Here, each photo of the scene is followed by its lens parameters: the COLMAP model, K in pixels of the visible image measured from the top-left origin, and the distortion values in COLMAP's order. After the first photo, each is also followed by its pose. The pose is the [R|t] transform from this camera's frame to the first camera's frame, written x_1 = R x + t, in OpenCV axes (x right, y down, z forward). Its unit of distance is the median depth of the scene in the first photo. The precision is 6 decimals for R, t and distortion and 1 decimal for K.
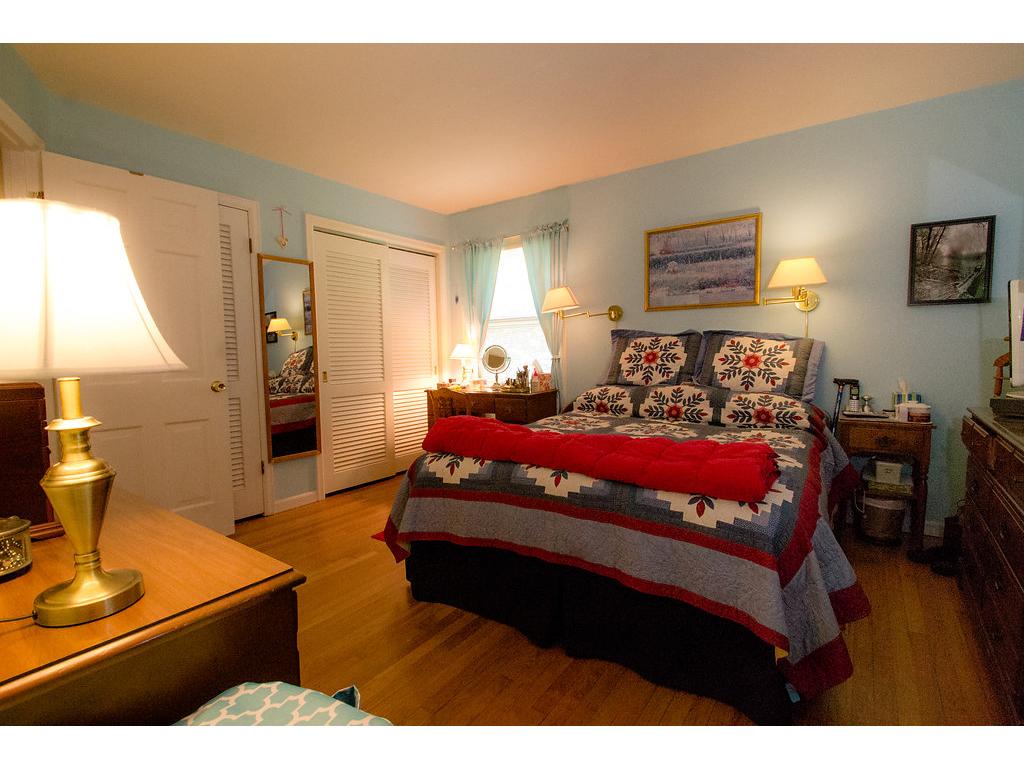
lens RADIAL K [[486.1, 0, 502.9], [0, 486.1, 388.3], [0, 0, 1]] dist [-0.003089, -0.003084]
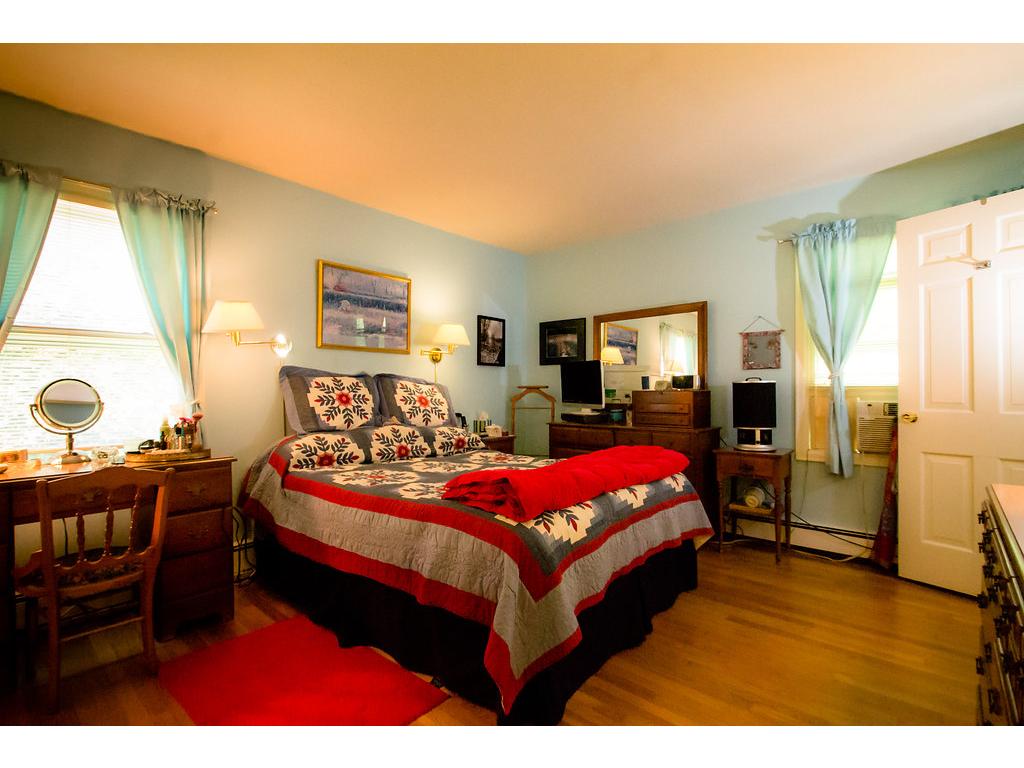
lens RADIAL K [[486.1, 0, 502.4], [0, 486.1, 388.4], [0, 0, 1]] dist [-0.003089, -0.003084]
pose [[0.093818, 0.017573, 0.995434, -0.614987], [0.078354, 0.996613, -0.024979, -0.039062], [-0.992501, 0.080340, 0.092124, 0.646457]]
